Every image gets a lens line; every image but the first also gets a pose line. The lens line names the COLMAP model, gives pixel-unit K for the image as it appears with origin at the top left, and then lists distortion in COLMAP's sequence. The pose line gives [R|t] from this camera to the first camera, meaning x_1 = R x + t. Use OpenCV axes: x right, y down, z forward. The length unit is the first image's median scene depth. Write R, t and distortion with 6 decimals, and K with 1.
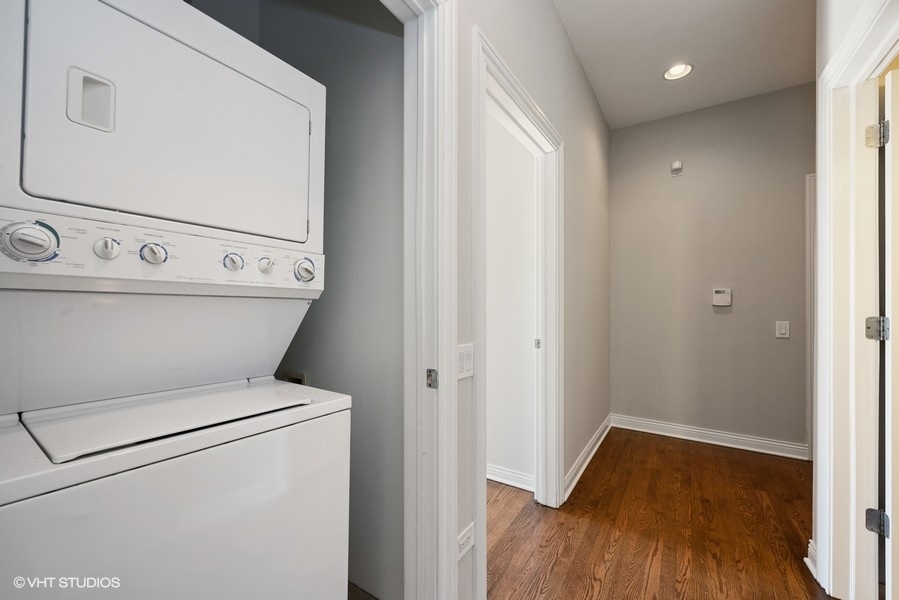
lens RADIAL K [[350.5, 0, 450.8], [0, 350.5, 301.9], [0, 0, 1]] dist [0.003518, -0.000163]
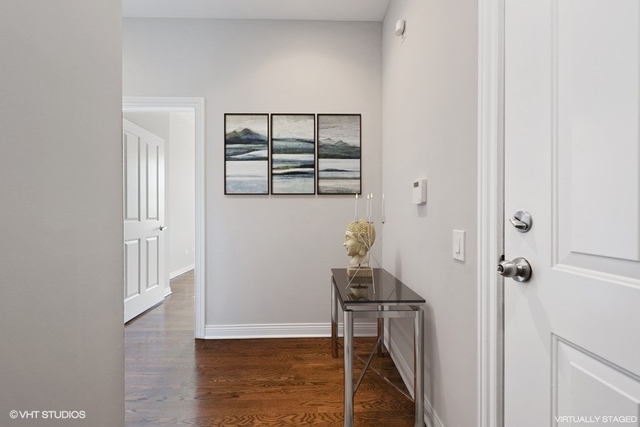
lens RADIAL K [[249.5, 0, 320.0], [0, 249.5, 213.1], [0, 0, 1]] dist [0.003518, -0.000163]
pose [[0.576404, -0.001678, -0.817163, 1.308417], [0.008831, 0.999952, 0.004176, 0.030511], [0.817117, -0.009623, 0.576391, 0.702348]]
